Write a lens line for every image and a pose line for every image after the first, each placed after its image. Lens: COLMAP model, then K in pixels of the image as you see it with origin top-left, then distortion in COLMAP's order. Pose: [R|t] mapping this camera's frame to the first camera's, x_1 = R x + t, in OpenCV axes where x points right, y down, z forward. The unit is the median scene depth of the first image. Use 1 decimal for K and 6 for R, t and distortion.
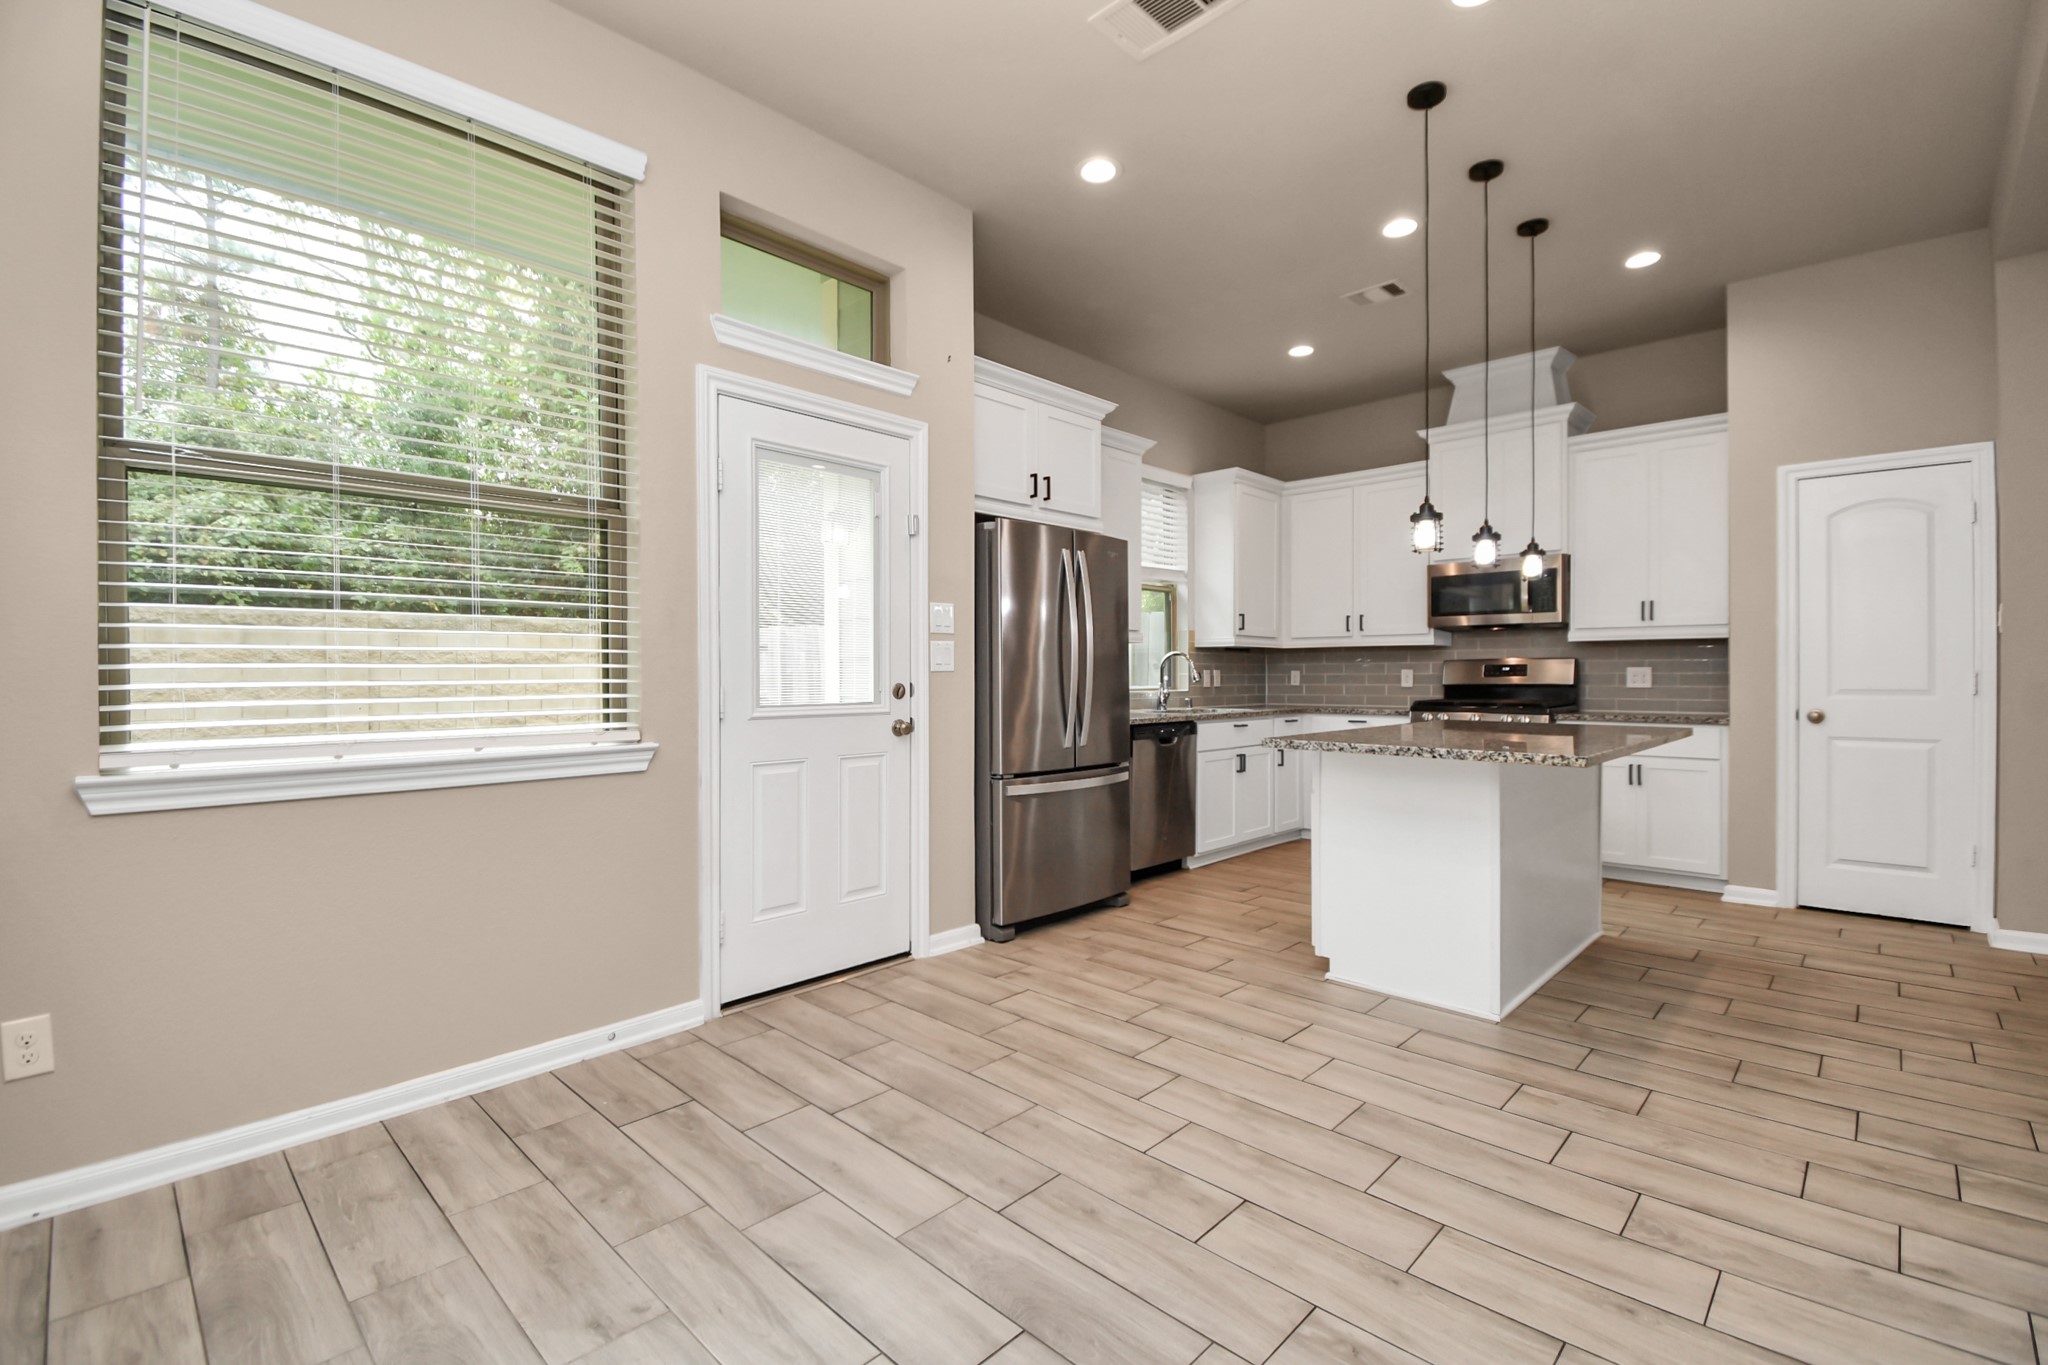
lens RADIAL K [[879.2, 0, 1024.0], [0, 879.2, 682.5], [0, 0, 1]] dist [0.020487, -0.019764]
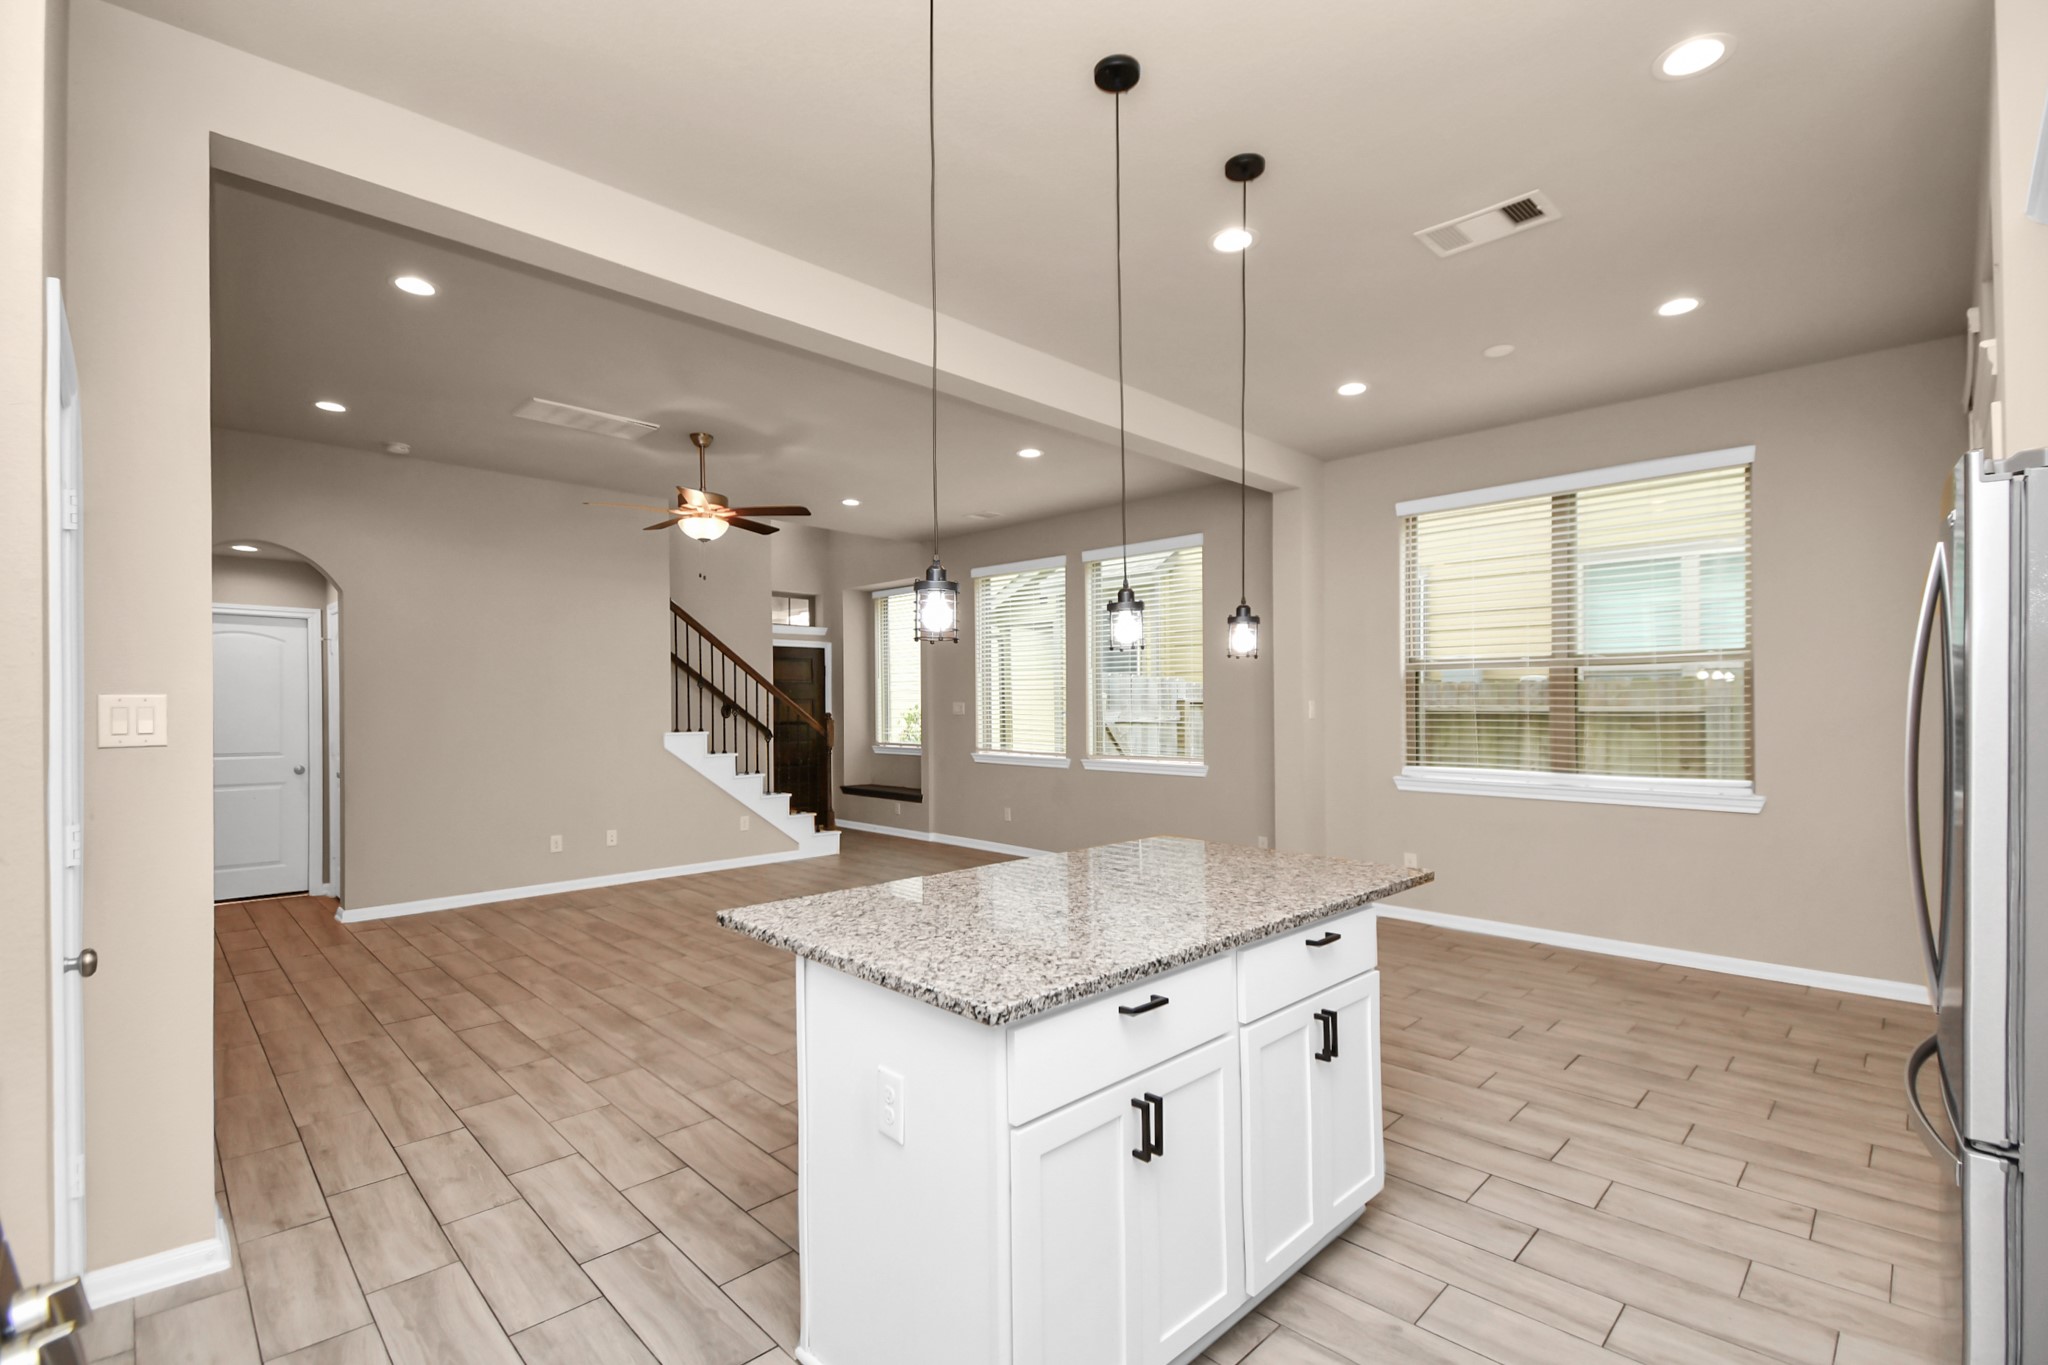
lens RADIAL K [[915.7, 0, 1017.1], [0, 915.7, 697.3], [0, 0, 1]] dist [0.023074, -0.023451]
pose [[-0.999584, 0.006232, 0.028142, 0.543455], [0.006354, 0.999971, 0.004259, -0.088679], [-0.028115, 0.004436, -0.999595, 1.586778]]
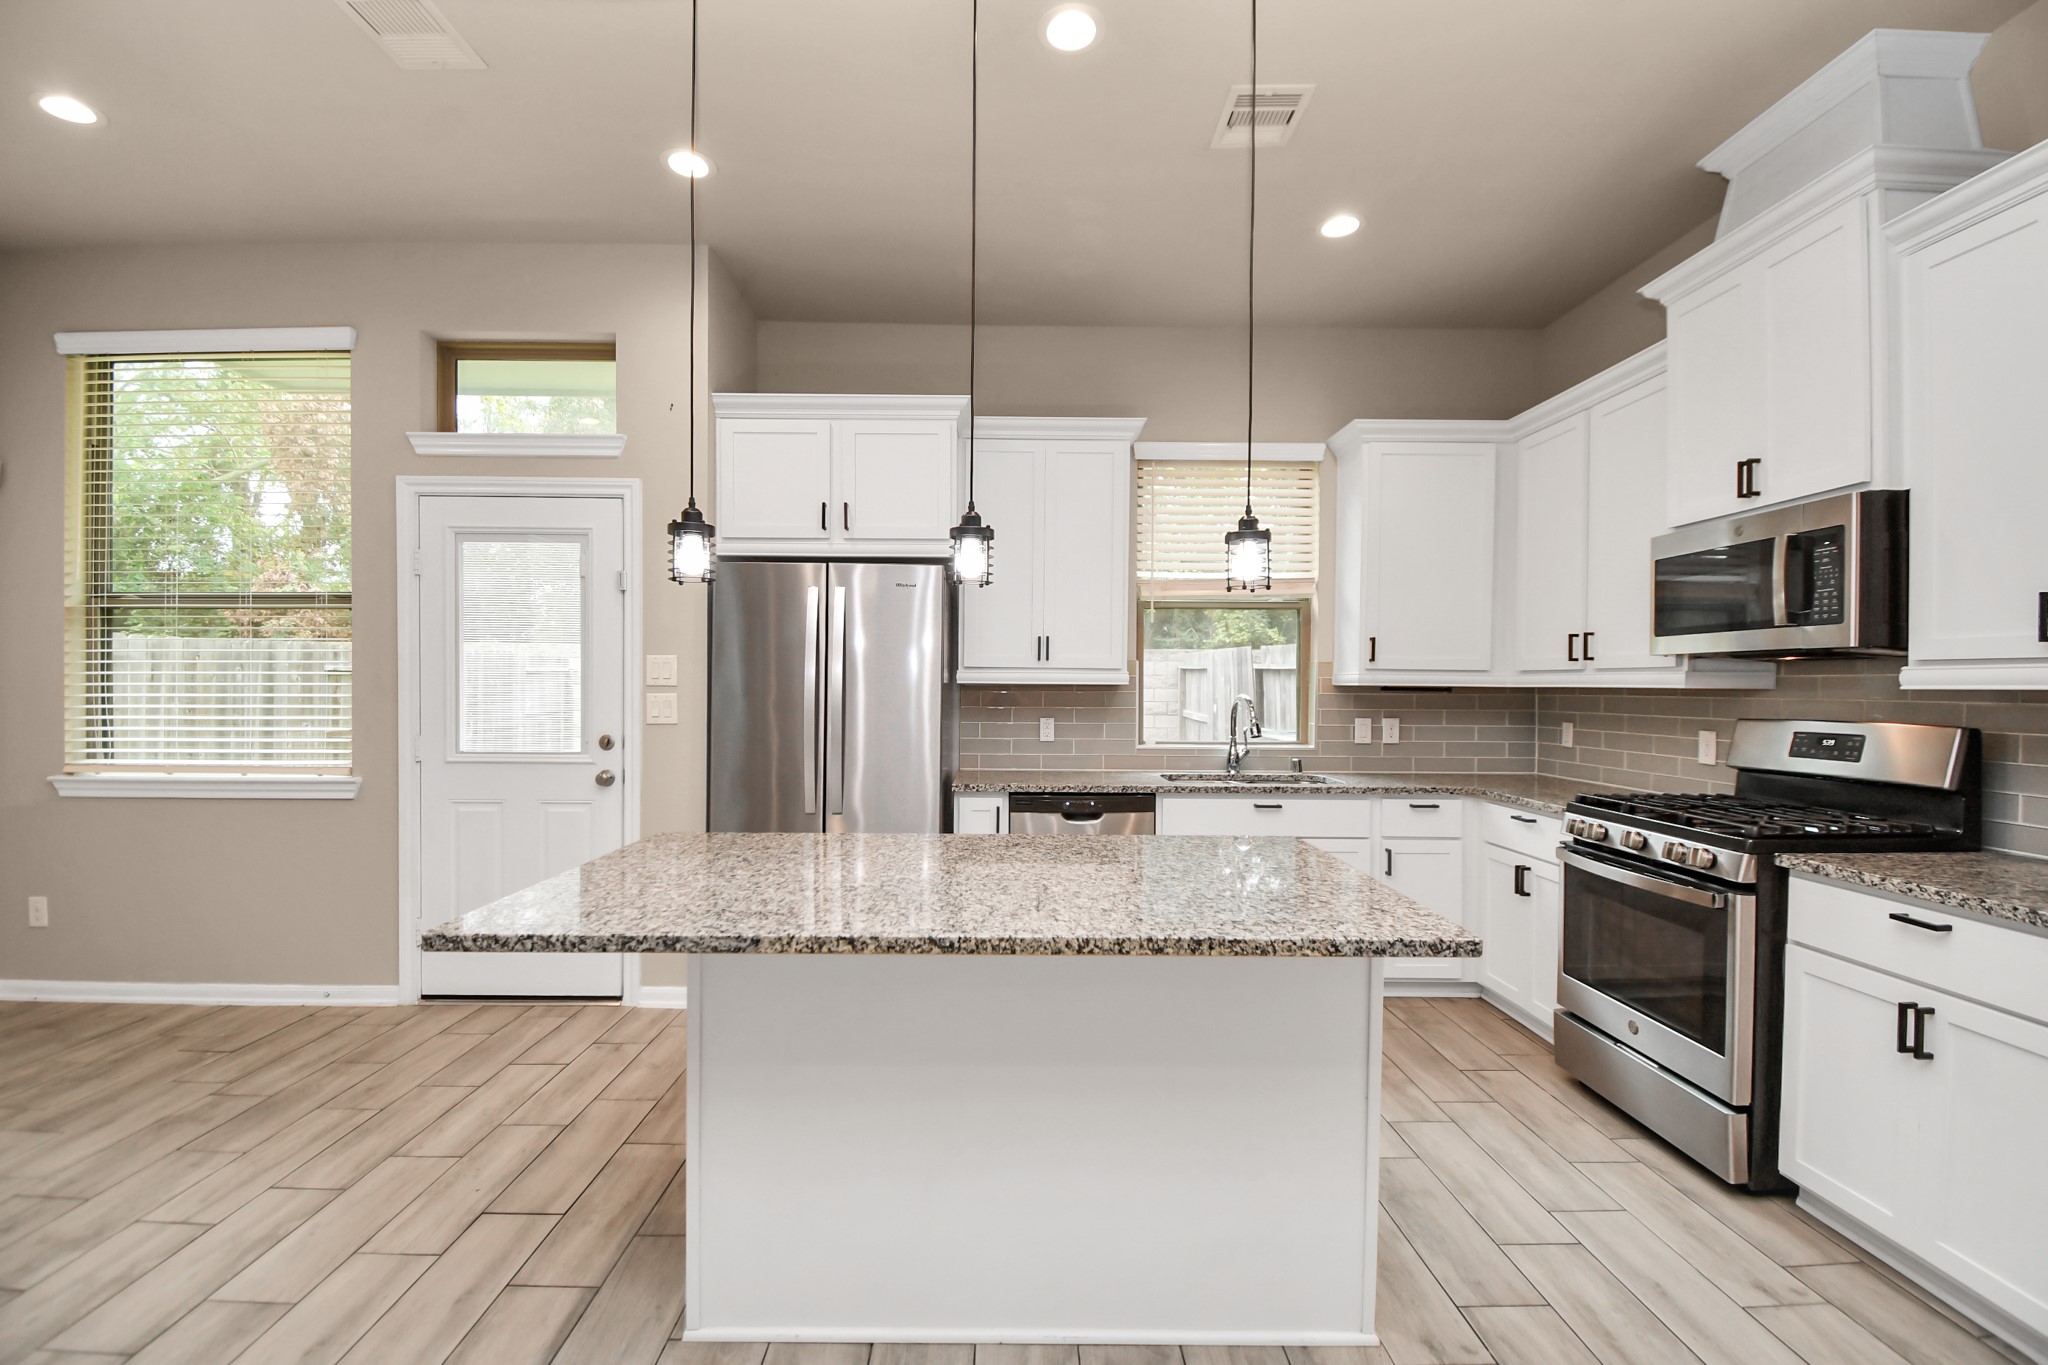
lens RADIAL K [[900.0, 0, 1024.0], [0, 900.0, 682.5], [0, 0, 1]] dist [0.020894, -0.027582]
pose [[0.708185, 0.005862, -0.706003, 0.894506], [-0.016952, 0.999818, -0.008703, -0.055792], [0.705823, 0.018131, 0.708156, 0.557946]]
